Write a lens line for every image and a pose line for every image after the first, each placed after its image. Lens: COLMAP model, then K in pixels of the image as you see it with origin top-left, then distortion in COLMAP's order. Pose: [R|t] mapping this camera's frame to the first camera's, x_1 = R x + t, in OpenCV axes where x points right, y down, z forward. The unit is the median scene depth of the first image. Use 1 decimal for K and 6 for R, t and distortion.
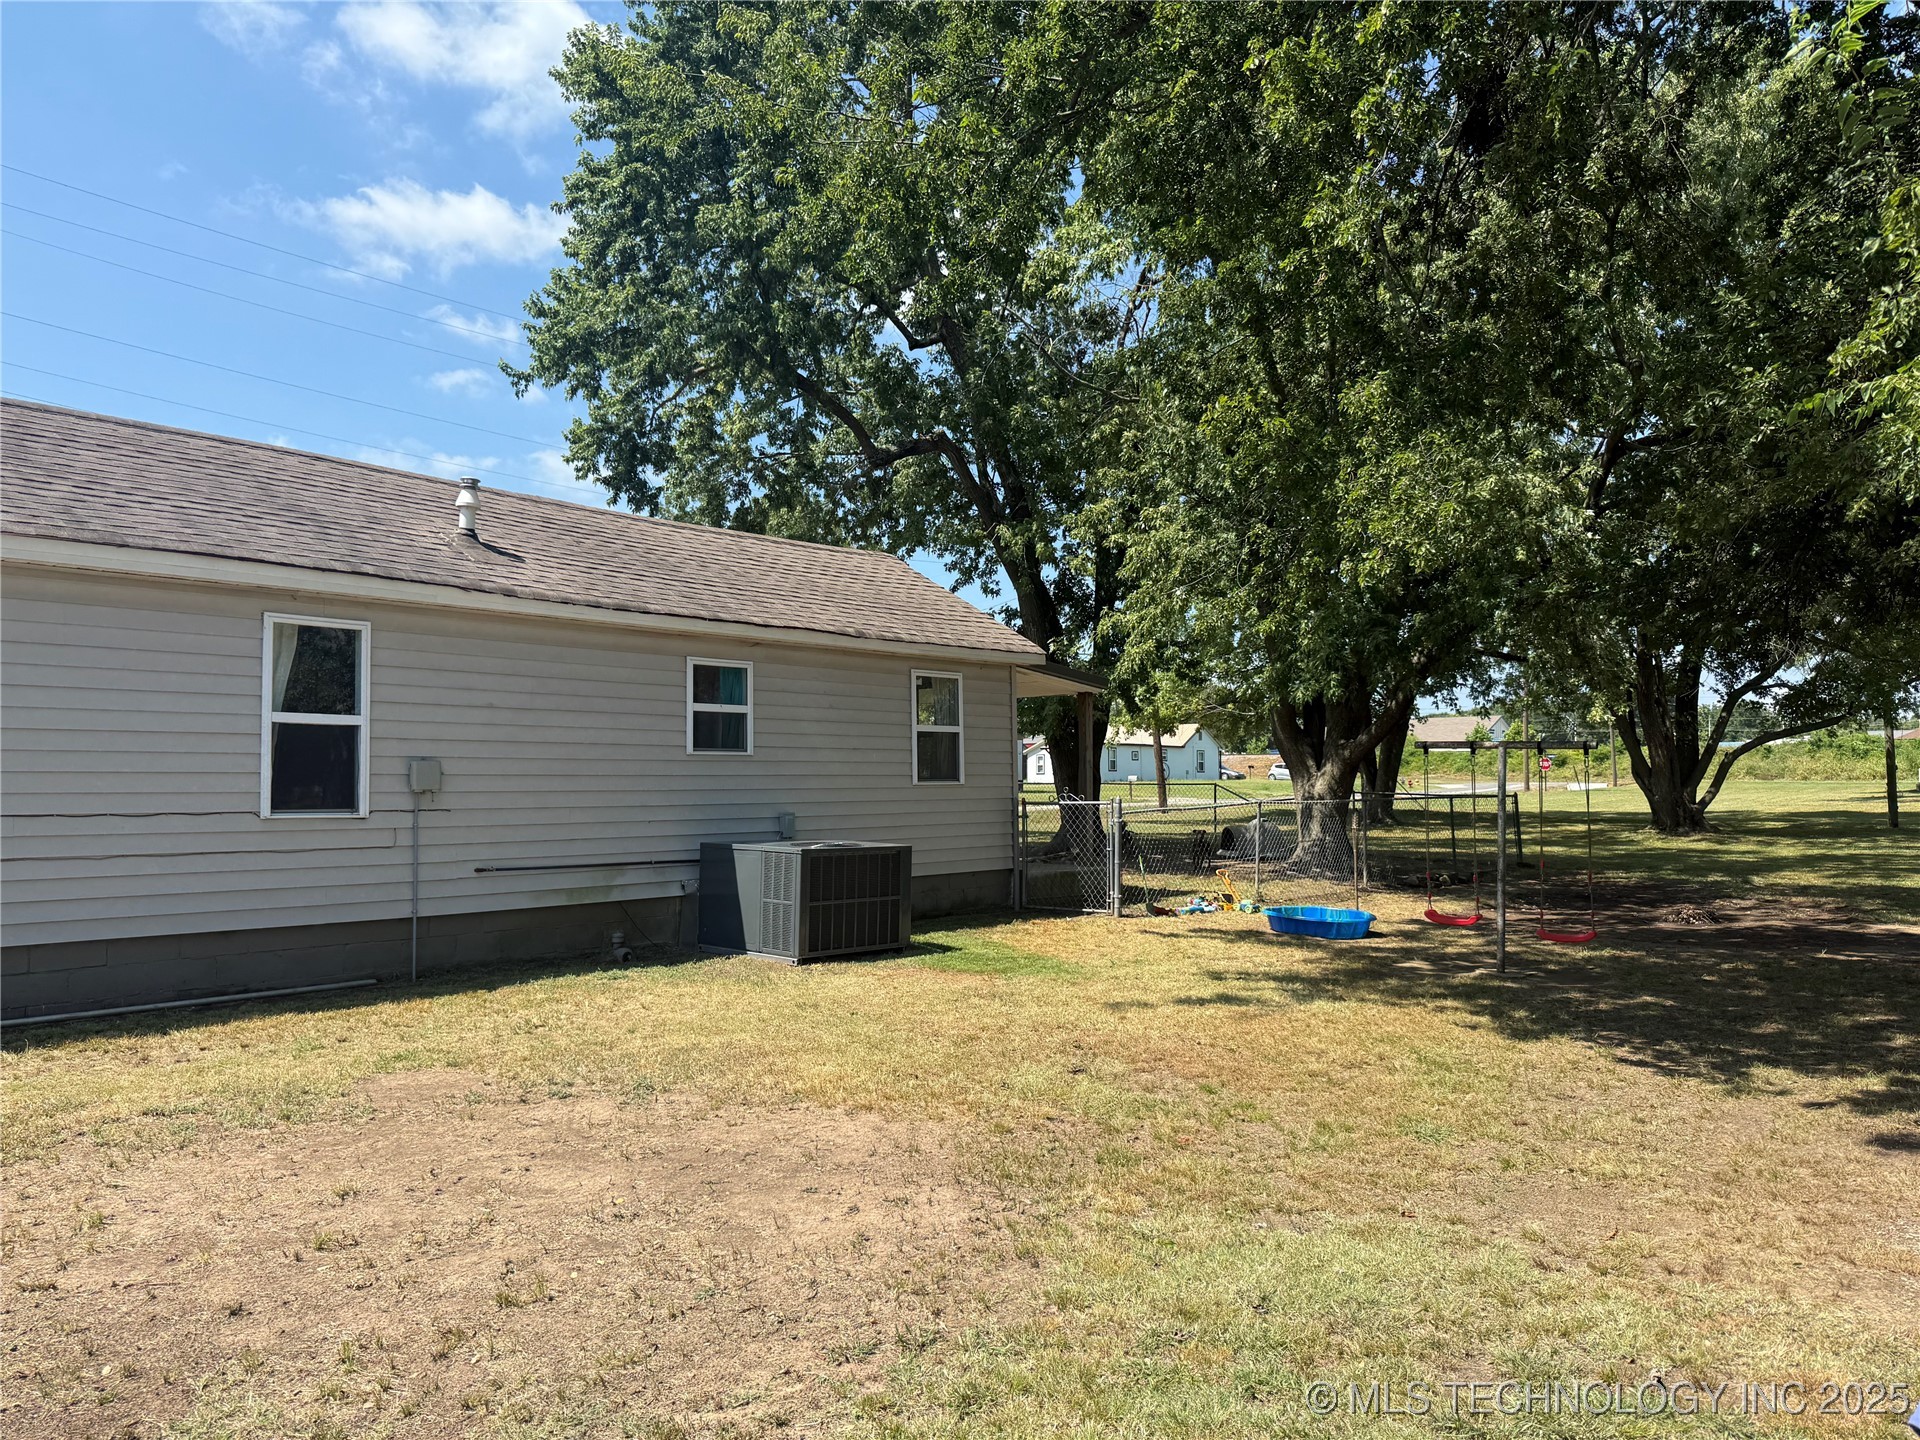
lens RADIAL K [[1343.0, 0, 968.5], [0, 1343.0, 719.3], [0, 0, 1]] dist [0.148864, -0.222481]
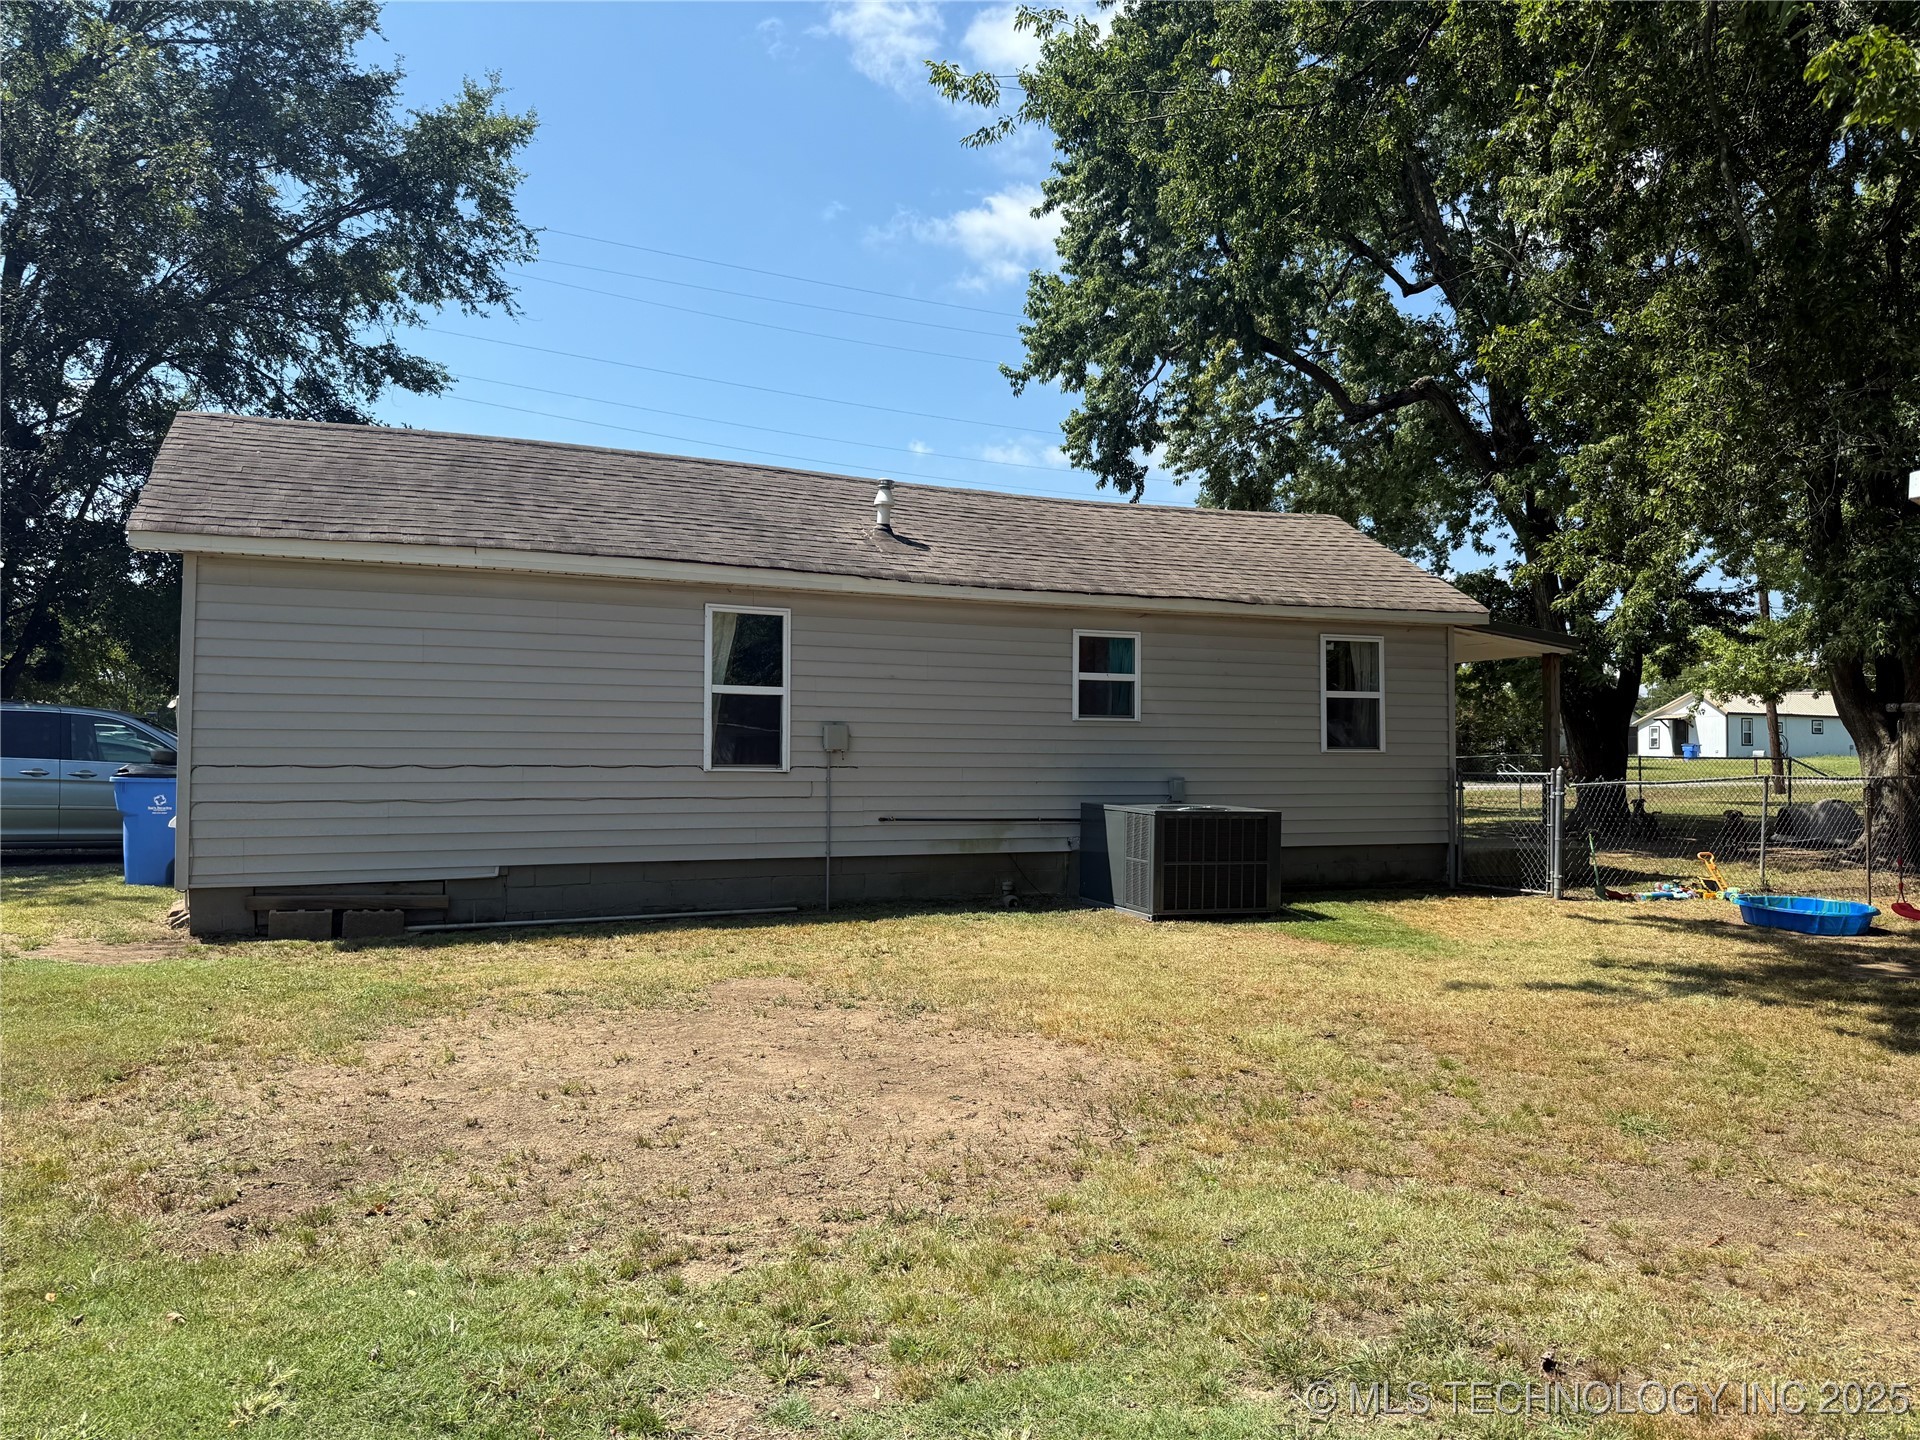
lens RADIAL K [[1332.4, 0, 960.0], [0, 1332.4, 720.0], [0, 0, 1]] dist [0.174253, -0.208056]
pose [[0.914305, -0.002403, -0.405020, 0.149240], [0.011028, 0.999759, 0.018962, 0.004904], [0.404877, -0.021803, 0.914111, -0.005379]]
